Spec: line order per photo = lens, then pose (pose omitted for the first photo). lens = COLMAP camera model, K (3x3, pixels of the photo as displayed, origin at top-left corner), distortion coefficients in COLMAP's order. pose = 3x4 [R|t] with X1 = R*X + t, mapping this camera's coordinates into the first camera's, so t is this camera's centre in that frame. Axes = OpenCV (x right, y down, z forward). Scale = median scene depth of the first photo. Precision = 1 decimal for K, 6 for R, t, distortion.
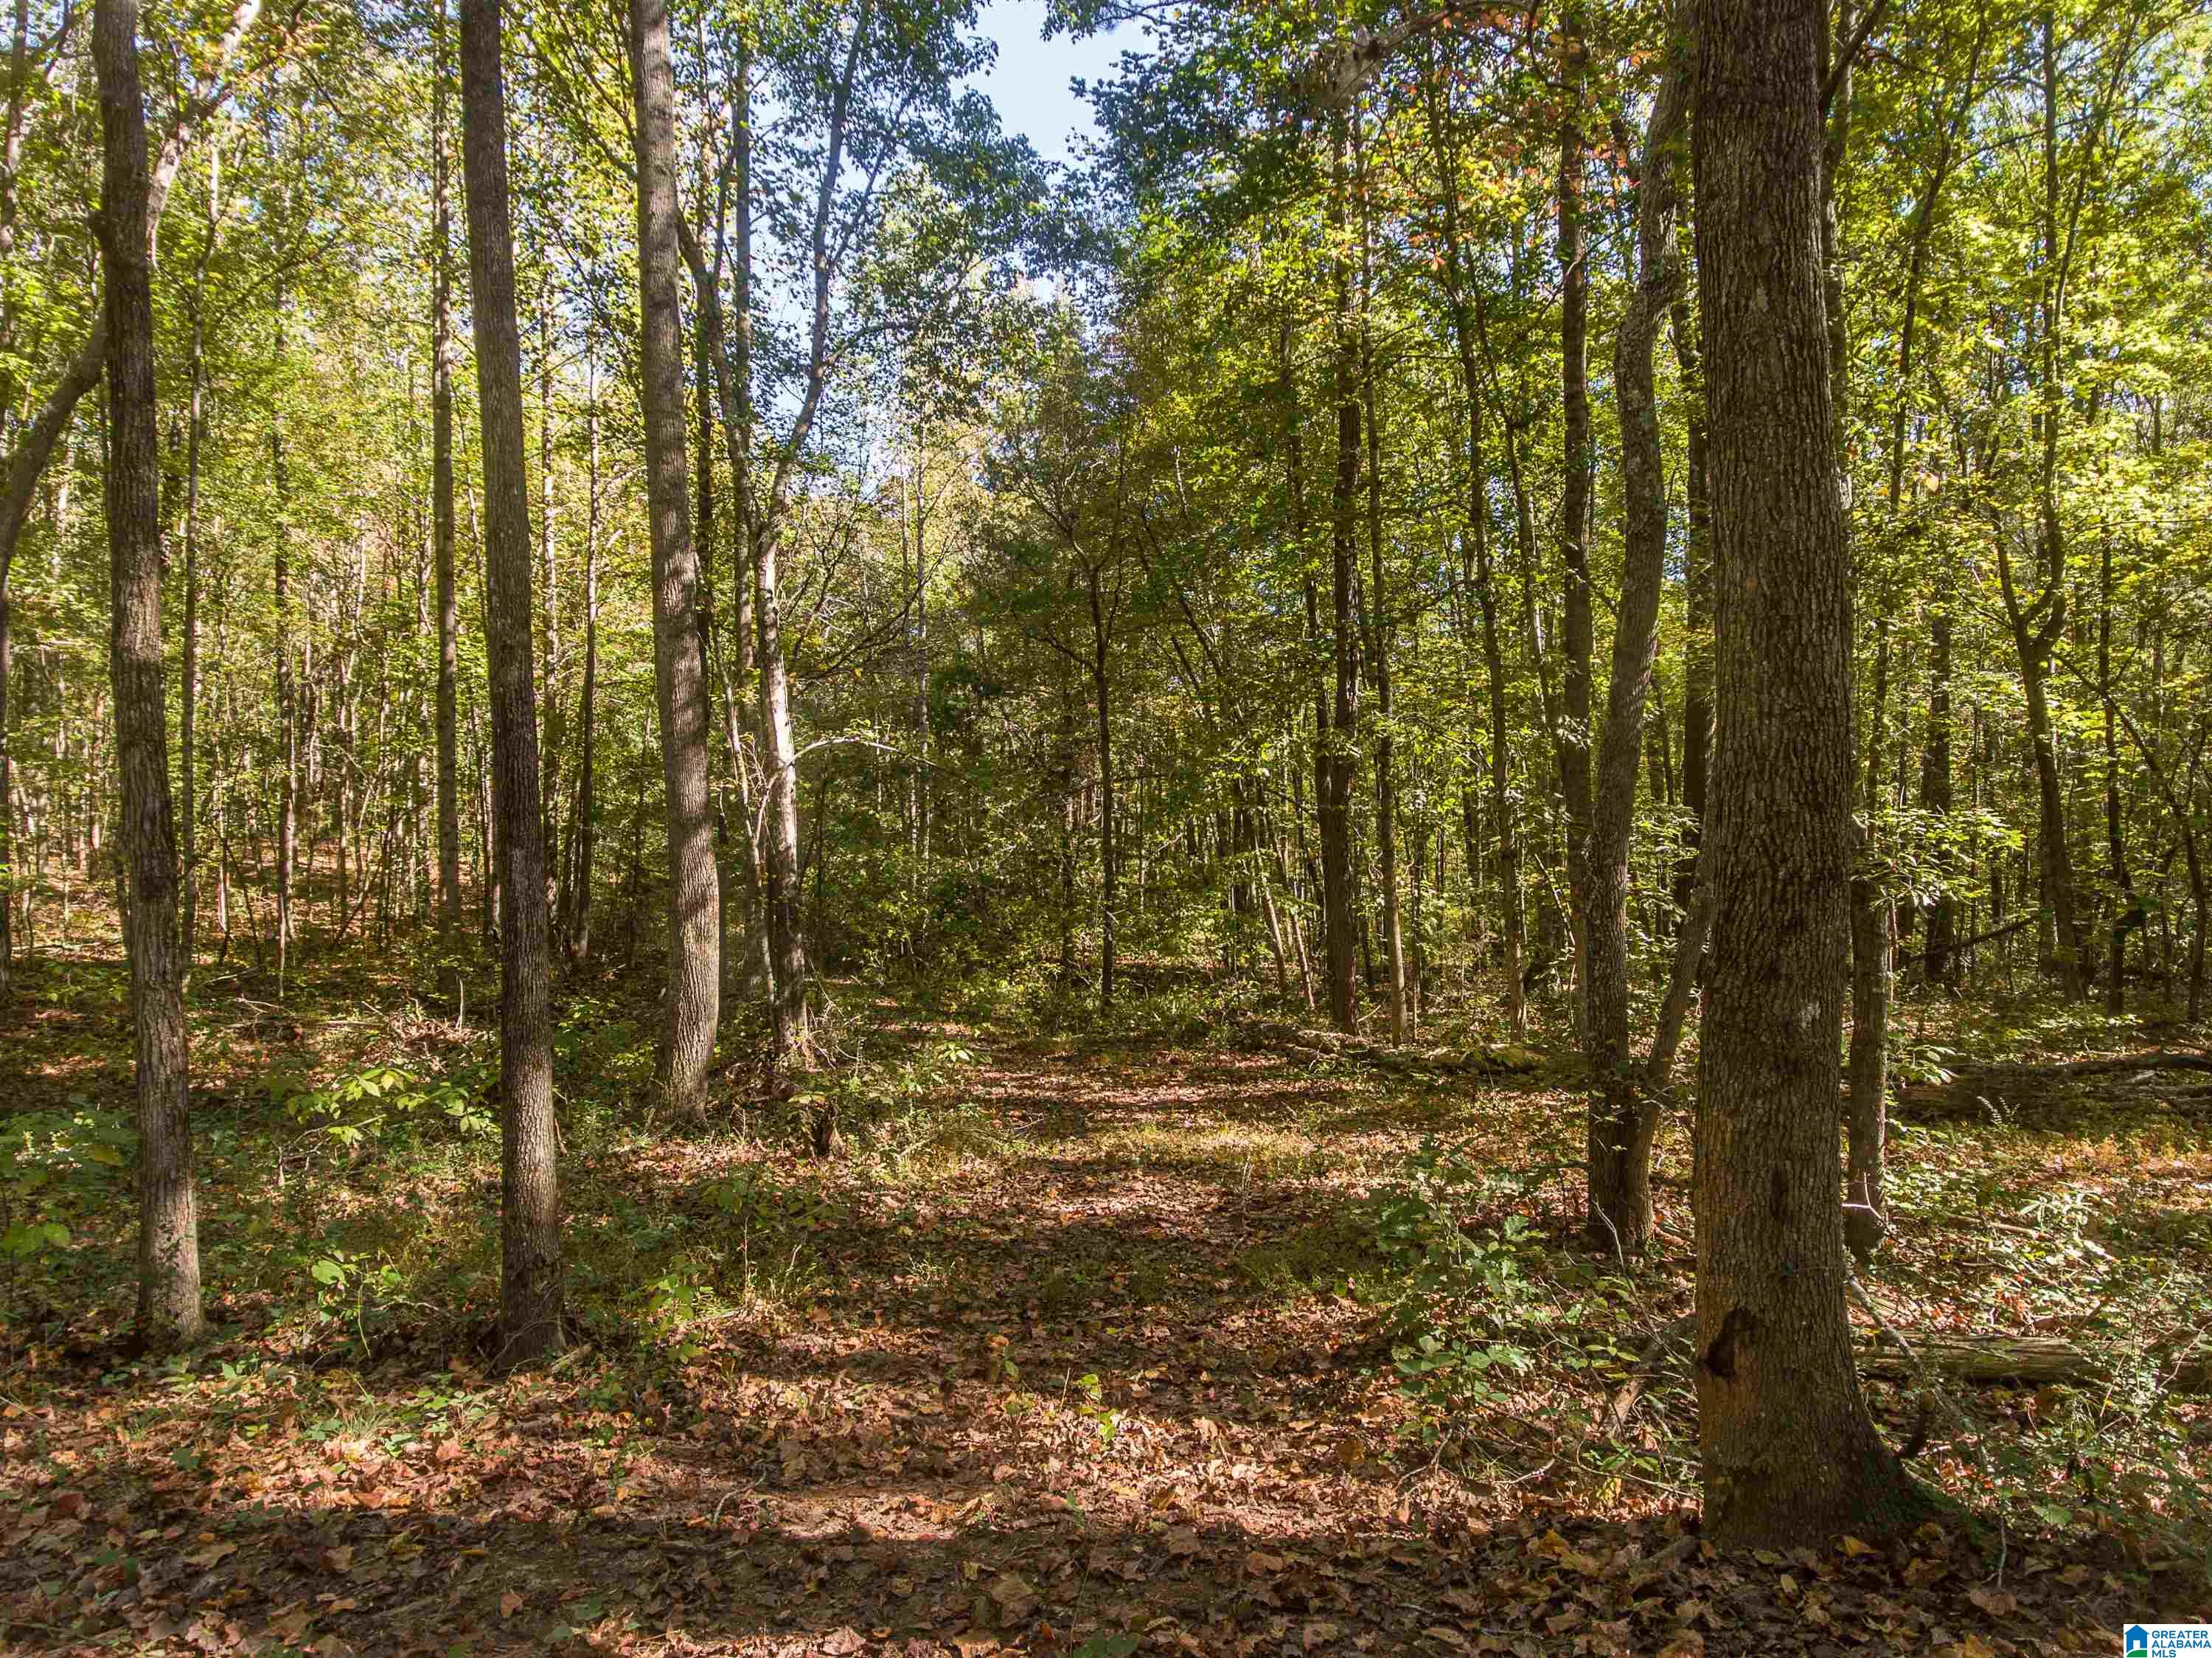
lens RADIAL K [[1287.3, 0, 1104.5], [0, 1287.3, 827.3], [0, 0, 1]] dist [-0.007657, -0.001157]
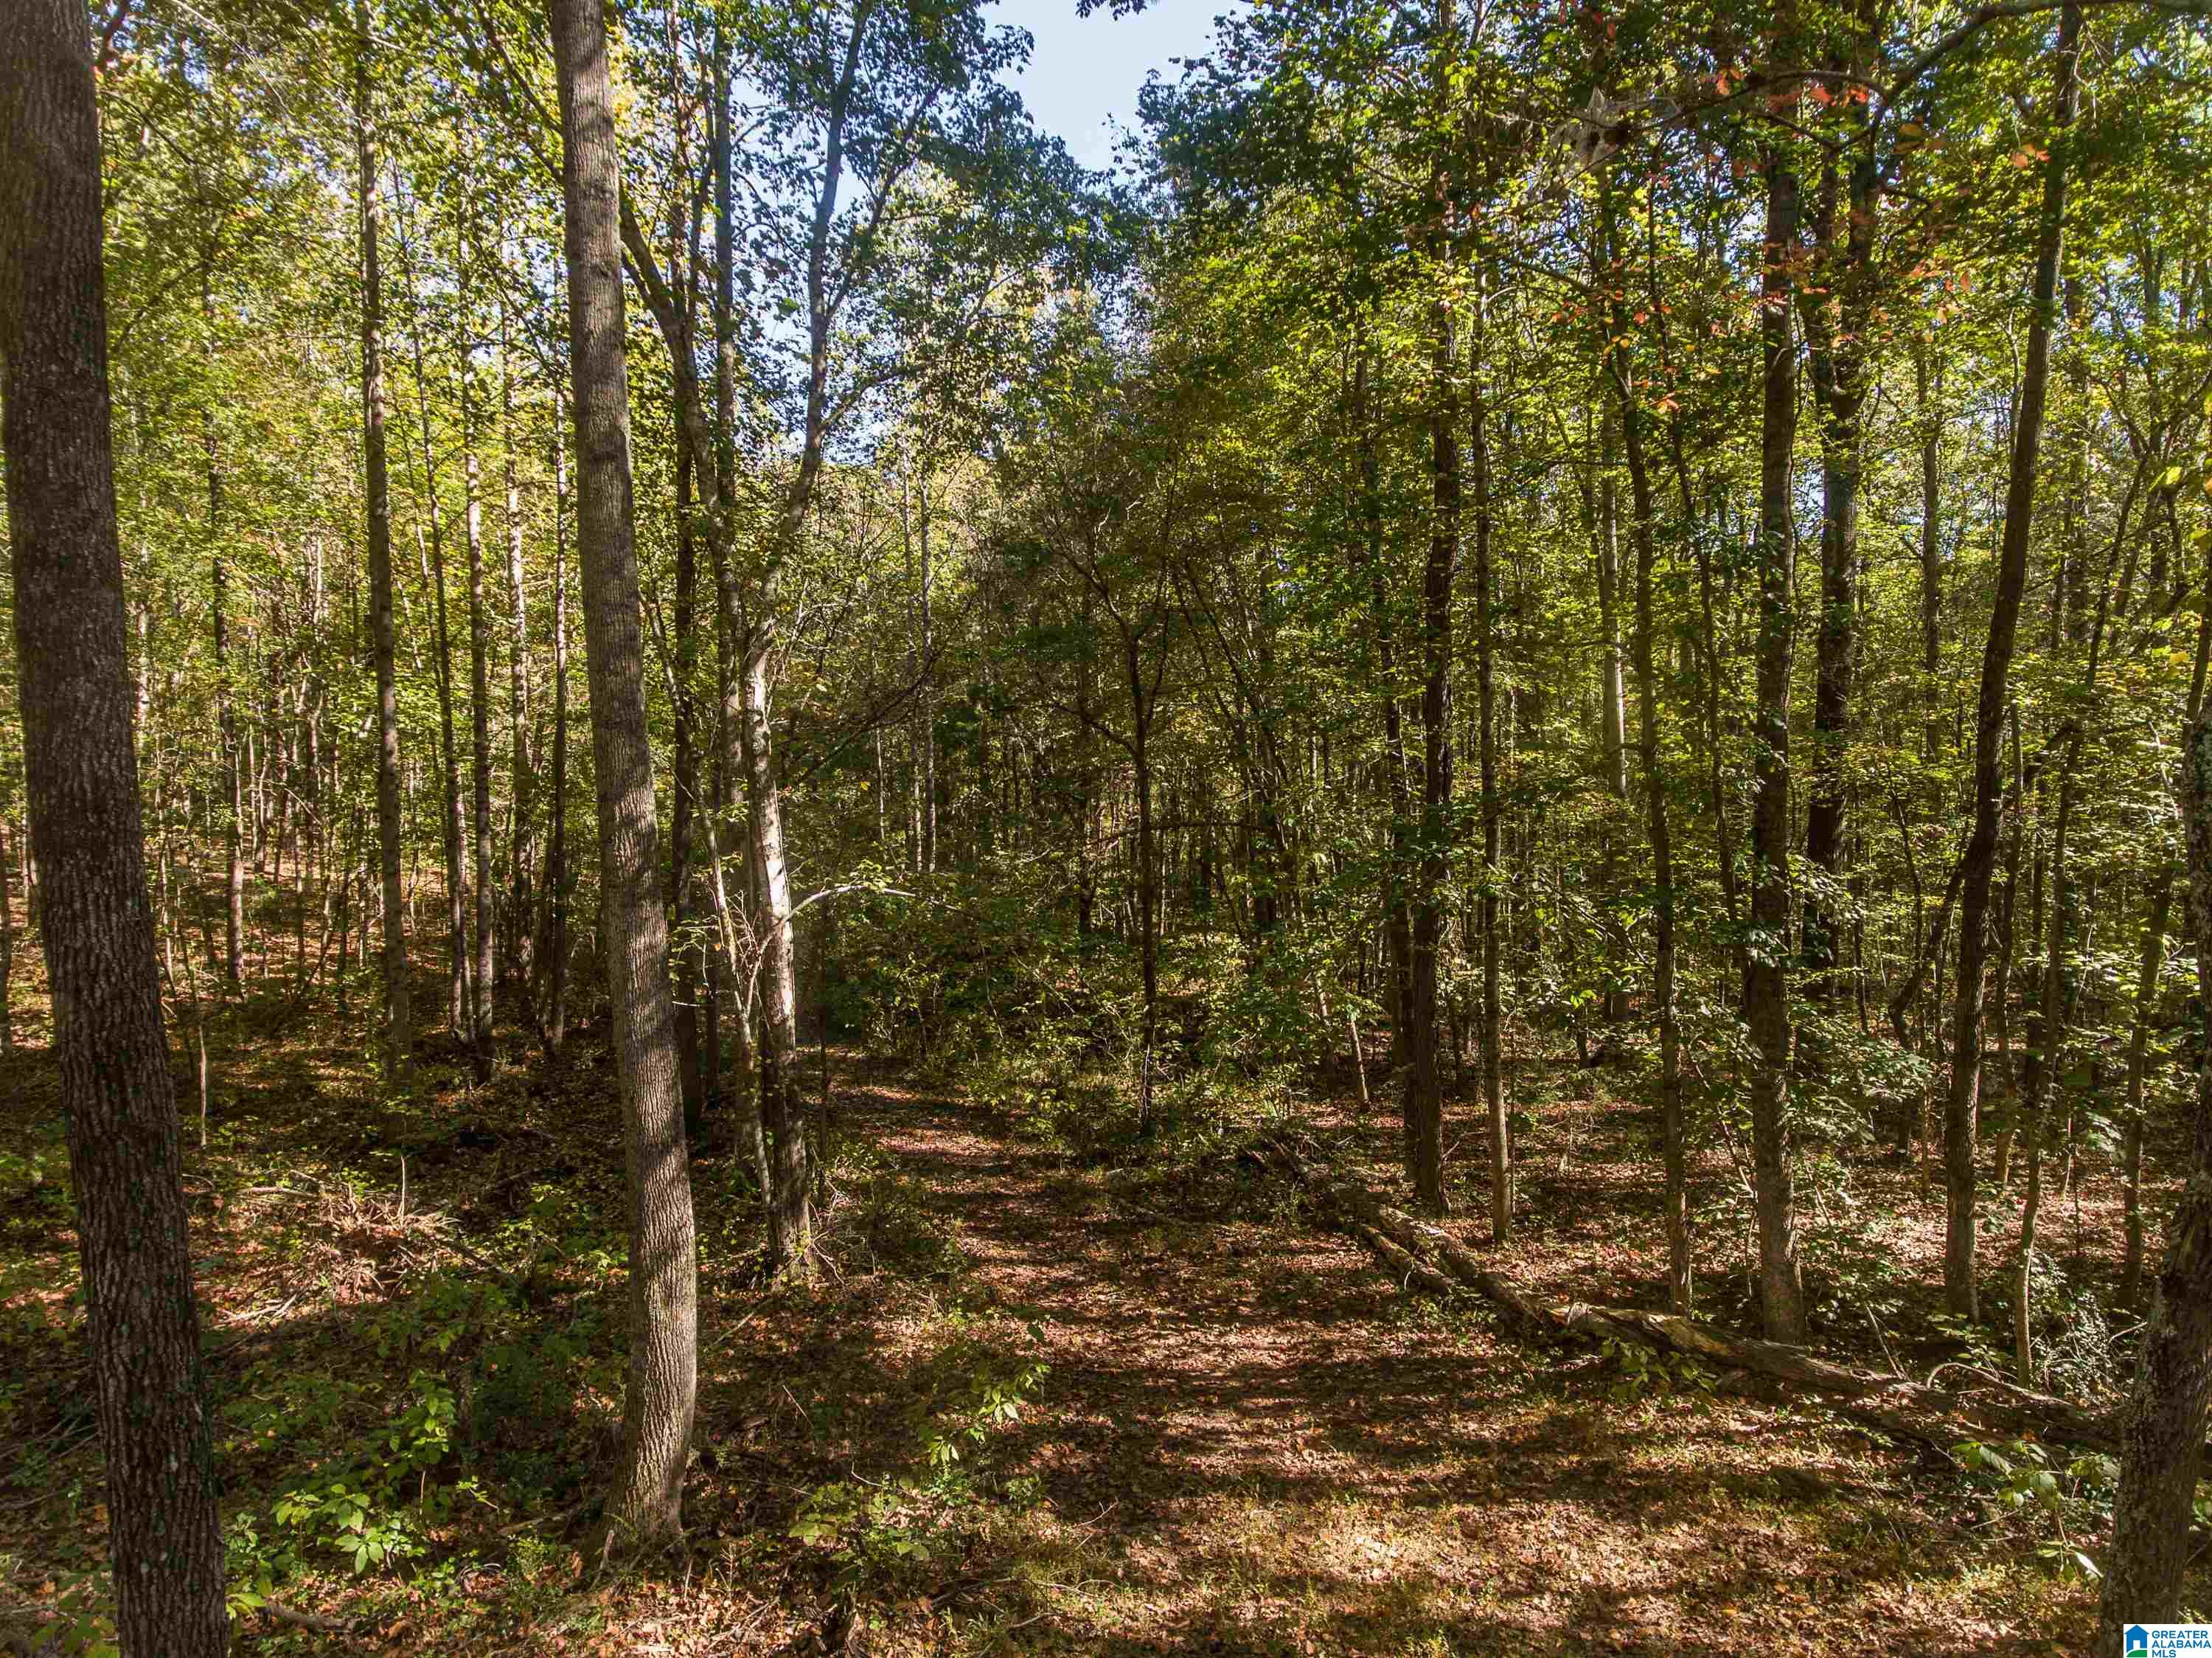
lens RADIAL K [[1287.3, 0, 1107.6], [0, 1287.3, 830.7], [0, 0, 1]] dist [-0.007657, -0.001157]
pose [[0.999986, 0.002077, 0.004914, -0.036798], [-0.002311, 0.998842, 0.048063, -0.138194], [-0.004809, -0.048074, 0.998832, 0.154850]]
